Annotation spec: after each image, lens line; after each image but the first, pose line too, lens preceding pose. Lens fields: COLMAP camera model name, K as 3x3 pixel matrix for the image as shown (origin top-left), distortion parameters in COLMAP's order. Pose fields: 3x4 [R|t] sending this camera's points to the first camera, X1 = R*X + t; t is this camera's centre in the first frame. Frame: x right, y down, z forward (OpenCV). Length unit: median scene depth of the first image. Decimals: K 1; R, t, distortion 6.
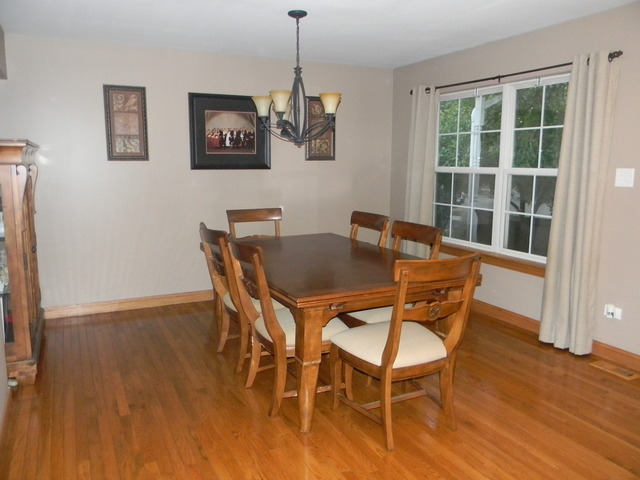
lens RADIAL K [[508.3, 0, 318.1], [0, 508.3, 240.1], [0, 0, 1]] dist [0.005958, -0.031934]
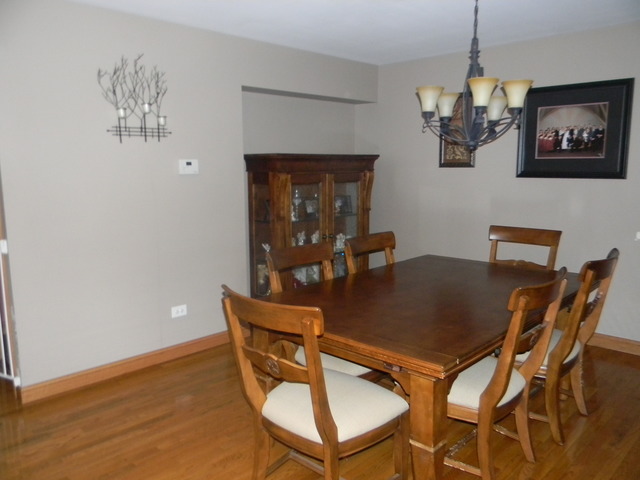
lens RADIAL K [[508.3, 0, 318.8], [0, 508.3, 239.3], [0, 0, 1]] dist [0.005958, -0.031934]
pose [[0.338645, 0.132744, -0.931503, 0.456998], [-0.138268, 0.986271, 0.090282, -0.063465], [0.930699, 0.098223, 0.352351, 0.373418]]
